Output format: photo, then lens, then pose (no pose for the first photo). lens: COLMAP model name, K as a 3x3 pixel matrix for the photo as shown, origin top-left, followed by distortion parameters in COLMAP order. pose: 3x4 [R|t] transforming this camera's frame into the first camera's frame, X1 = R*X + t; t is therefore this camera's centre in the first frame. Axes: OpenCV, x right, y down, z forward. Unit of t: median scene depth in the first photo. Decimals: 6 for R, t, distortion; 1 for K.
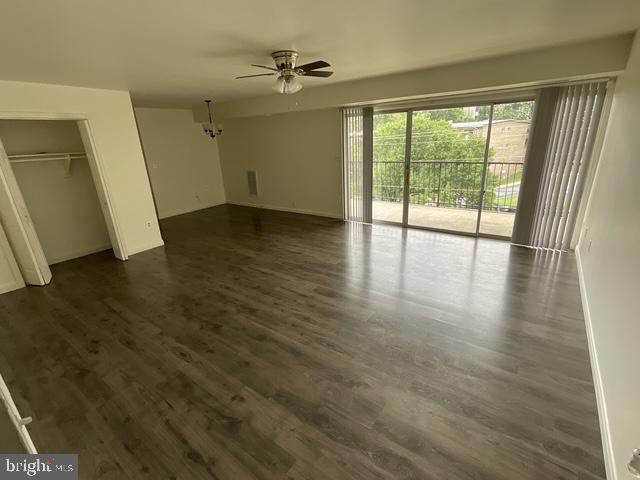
lens RADIAL K [[301.9, 0, 318.7], [0, 301.9, 241.3], [0, 0, 1]] dist [-0.000974, -0.000043]
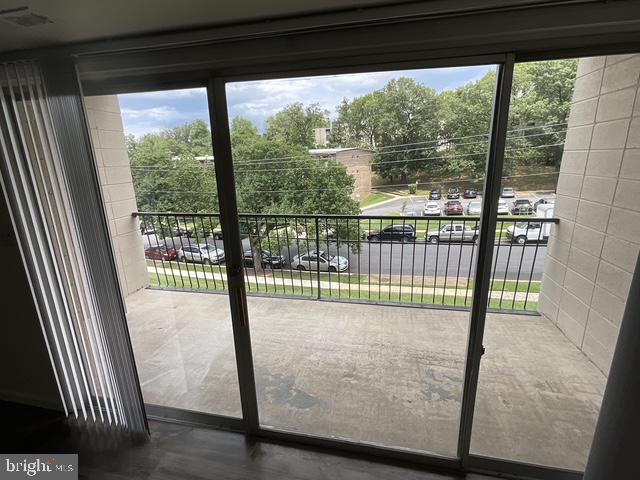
lens RADIAL K [[301.9, 0, 318.7], [0, 301.9, 241.3], [0, 0, 1]] dist [-0.000974, -0.000043]
pose [[0.906884, -0.091771, 0.411266, 0.105021], [0.122640, 0.991228, -0.049250, -0.101645], [-0.403139, 0.095102, 0.910184, 0.288959]]
